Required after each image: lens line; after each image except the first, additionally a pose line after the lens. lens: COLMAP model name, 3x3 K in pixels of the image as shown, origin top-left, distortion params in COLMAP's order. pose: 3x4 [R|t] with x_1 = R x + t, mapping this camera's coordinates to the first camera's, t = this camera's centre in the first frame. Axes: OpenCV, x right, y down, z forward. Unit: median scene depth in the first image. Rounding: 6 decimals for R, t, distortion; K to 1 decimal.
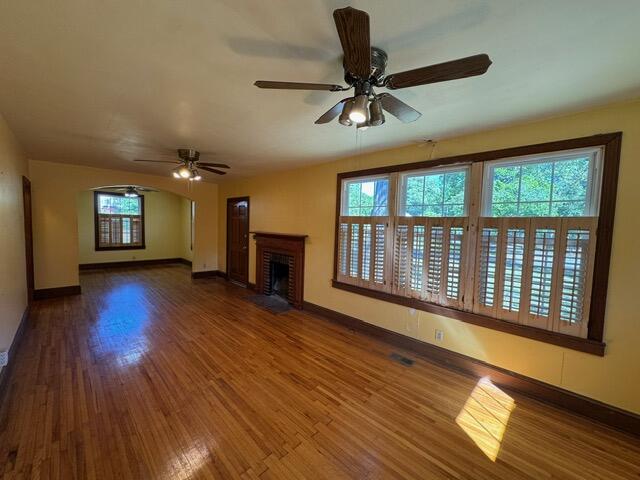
lens RADIAL K [[255.5, 0, 320.0], [0, 255.5, 240.0], [0, 0, 1]] dist [-0.004652, 0.000870]
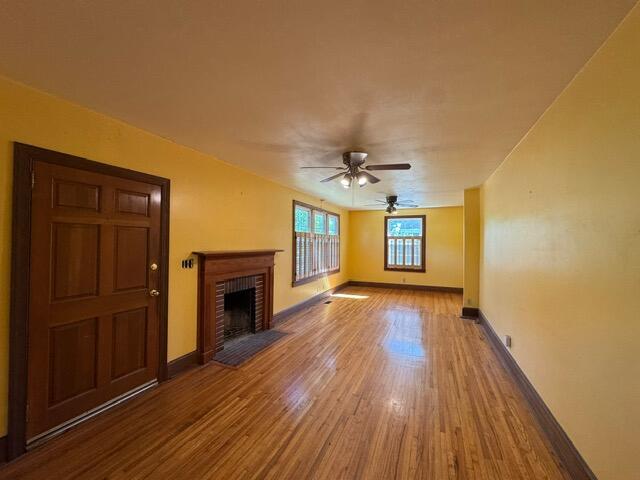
lens RADIAL K [[255.5, 0, 320.0], [0, 255.5, 240.0], [0, 0, 1]] dist [-0.004652, 0.000870]
pose [[-0.351451, -0.023414, 0.935914, -1.040596], [0.038896, 0.998459, 0.039585, -0.085397], [-0.935398, 0.050315, -0.349998, 1.157471]]
